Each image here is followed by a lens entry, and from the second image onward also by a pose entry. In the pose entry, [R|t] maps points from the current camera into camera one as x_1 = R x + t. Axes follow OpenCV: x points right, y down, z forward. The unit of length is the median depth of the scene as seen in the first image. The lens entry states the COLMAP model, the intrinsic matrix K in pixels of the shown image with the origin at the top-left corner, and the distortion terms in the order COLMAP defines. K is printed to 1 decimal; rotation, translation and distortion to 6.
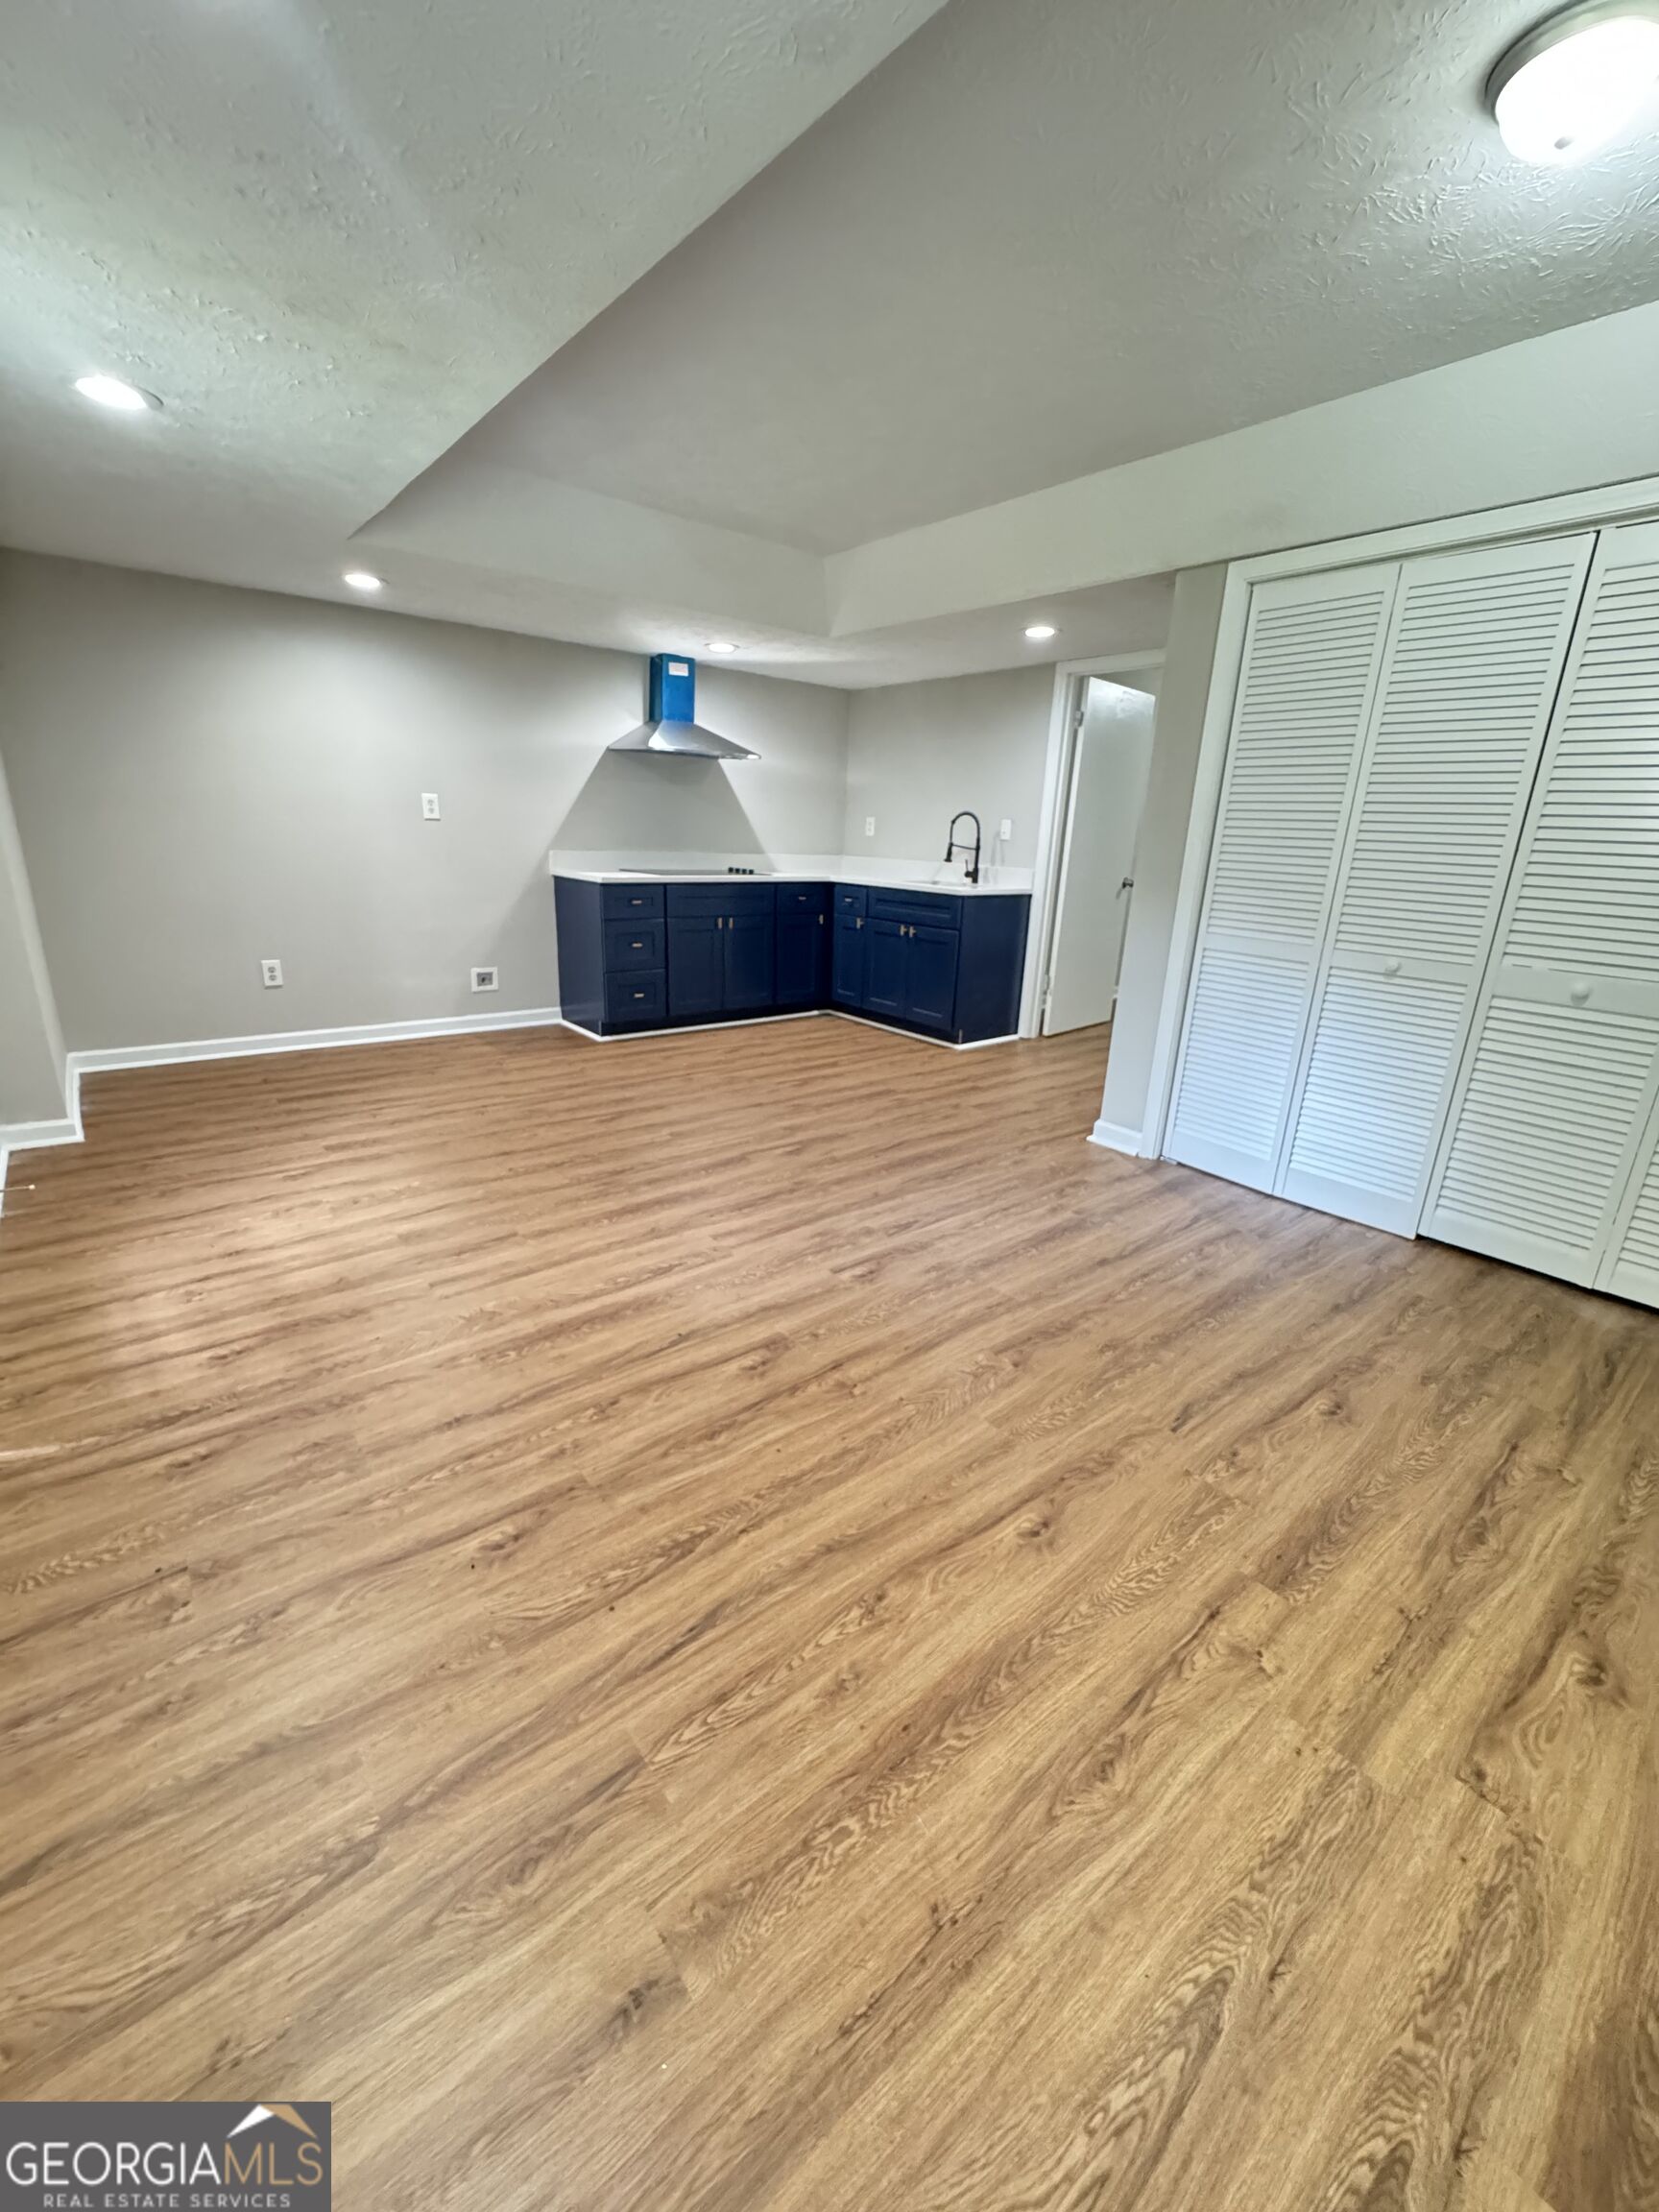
lens RADIAL K [[884.4, 0, 834.2], [0, 884.4, 1100.8], [0, 0, 1]] dist [-0.002861, 0.001143]
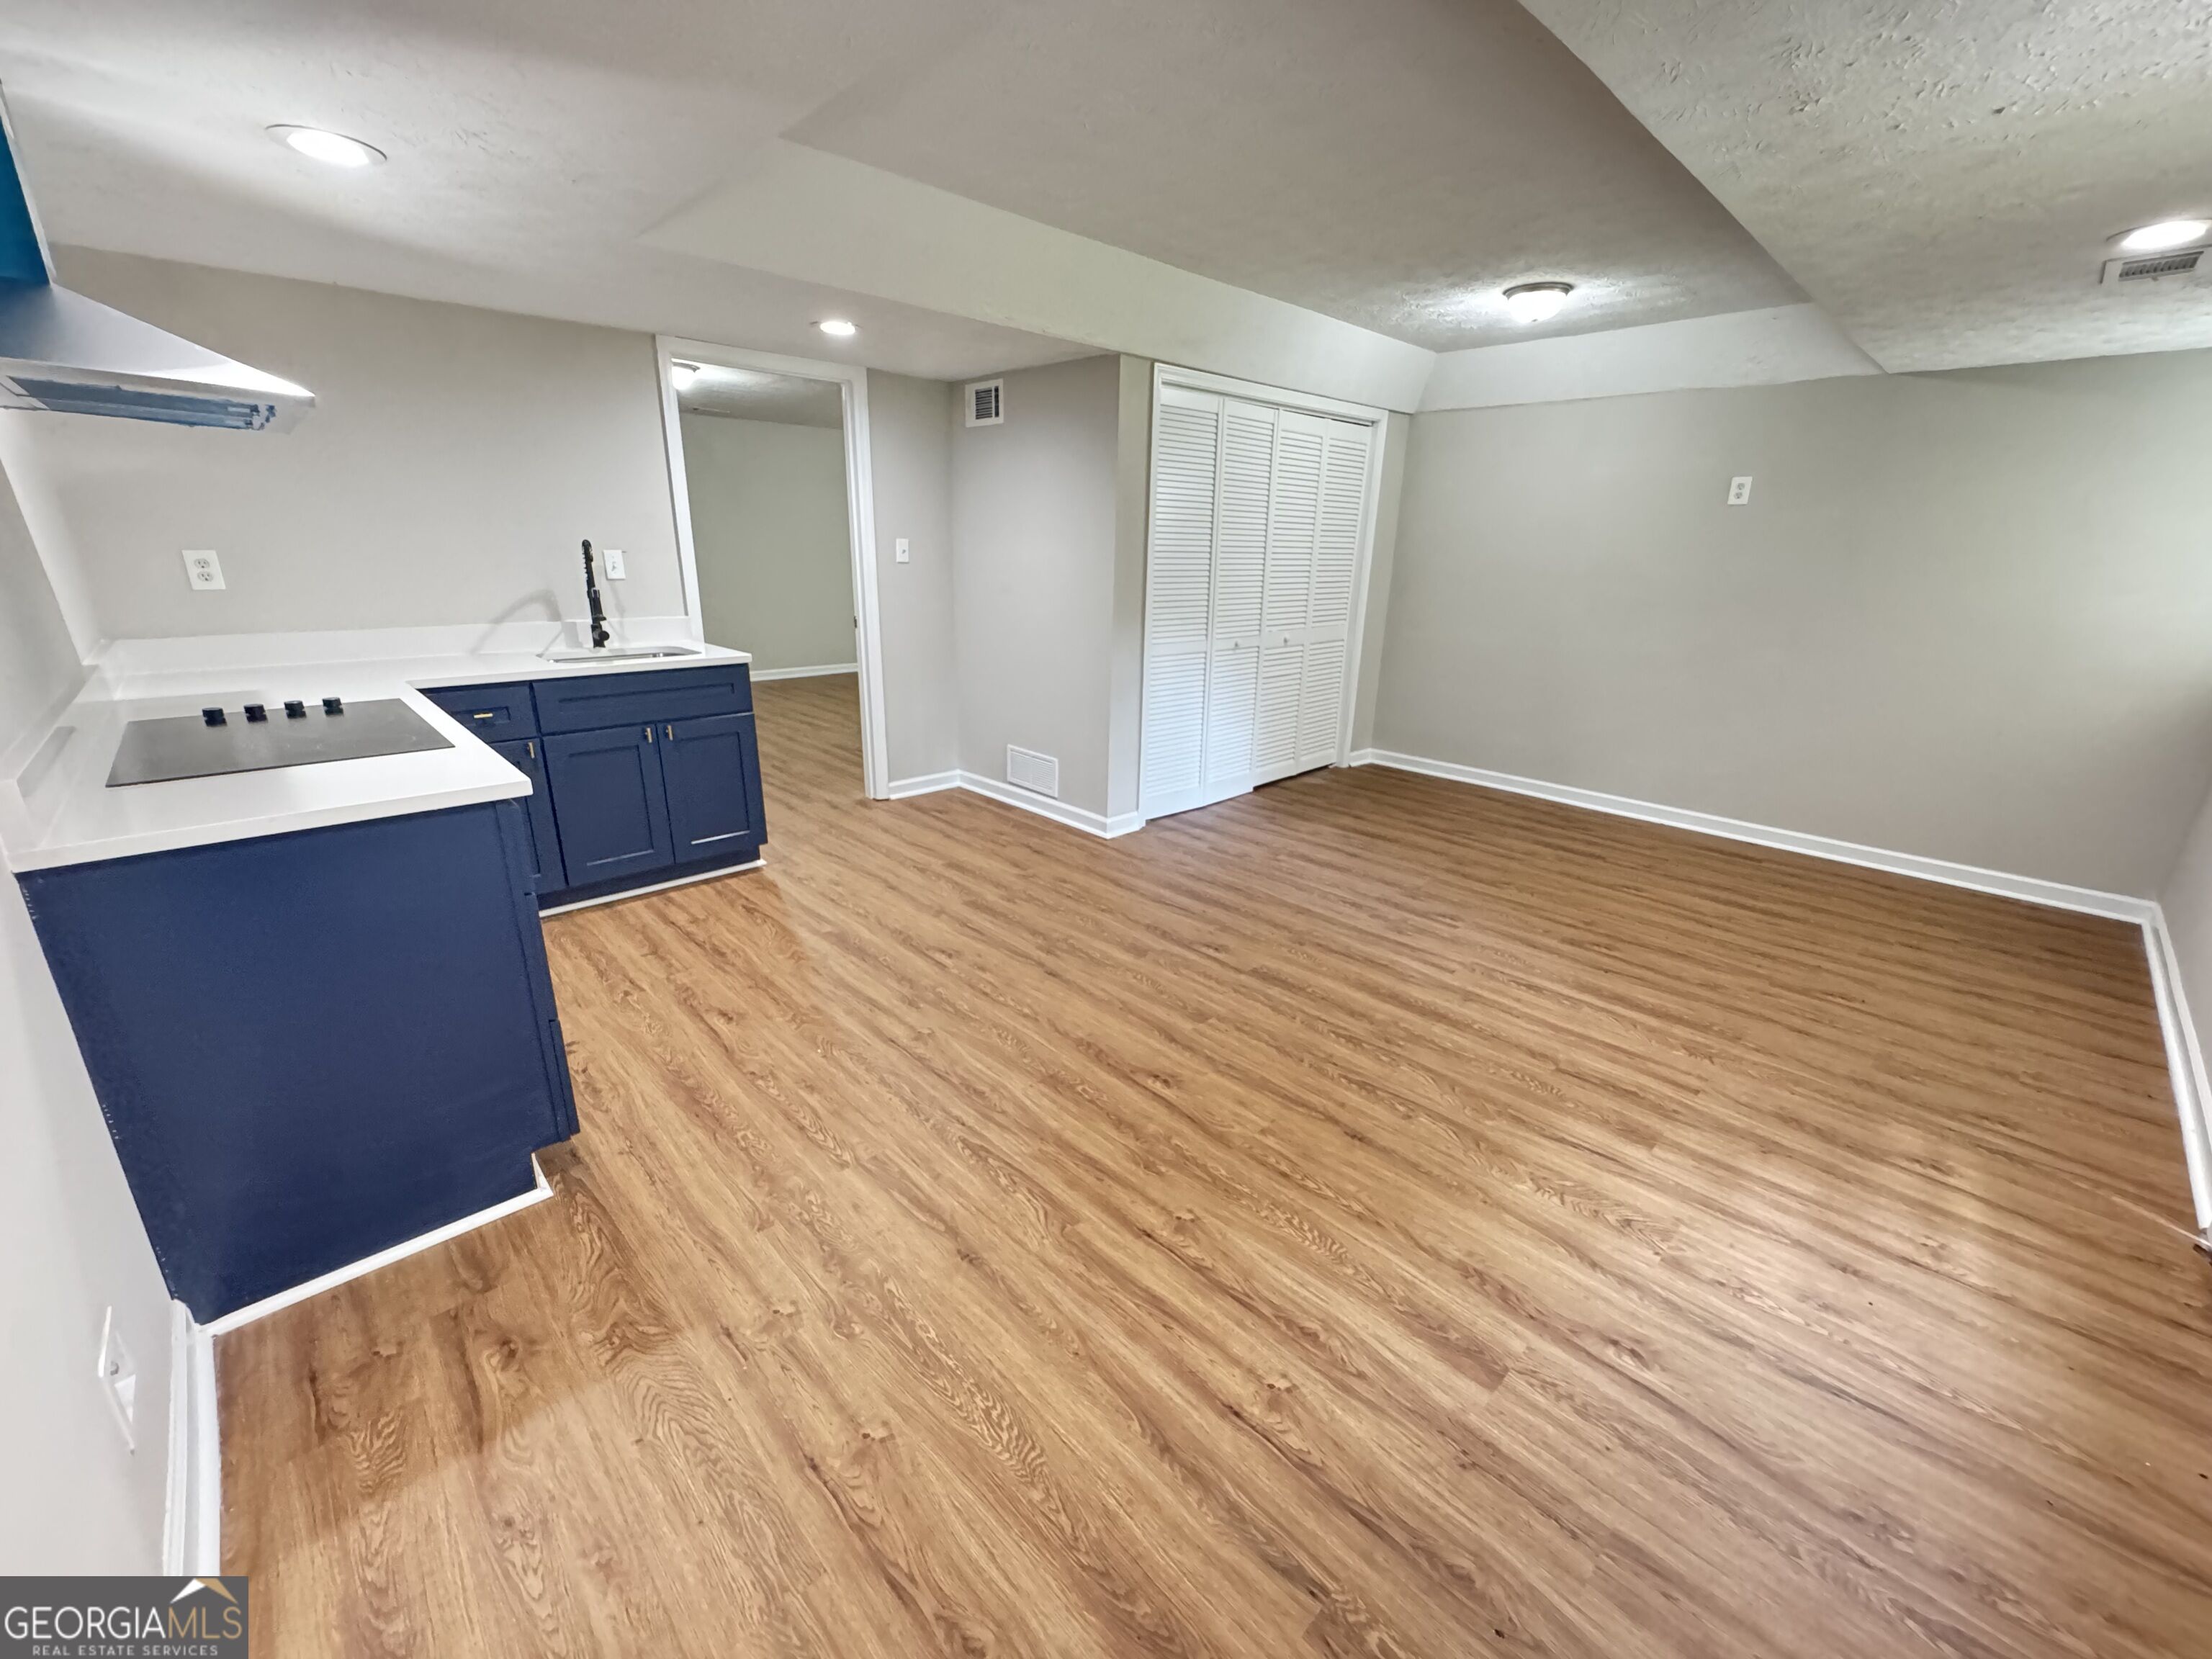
lens RADIAL K [[884.4, 0, 1108.4], [0, 884.4, 826.4], [0, 0, 1]] dist [-0.002861, 0.001143]
pose [[-0.068419, -0.346310, 0.935622, -1.160723], [0.273511, 0.895377, 0.351415, -0.554441], [-0.959432, 0.279947, 0.033459, 1.423212]]
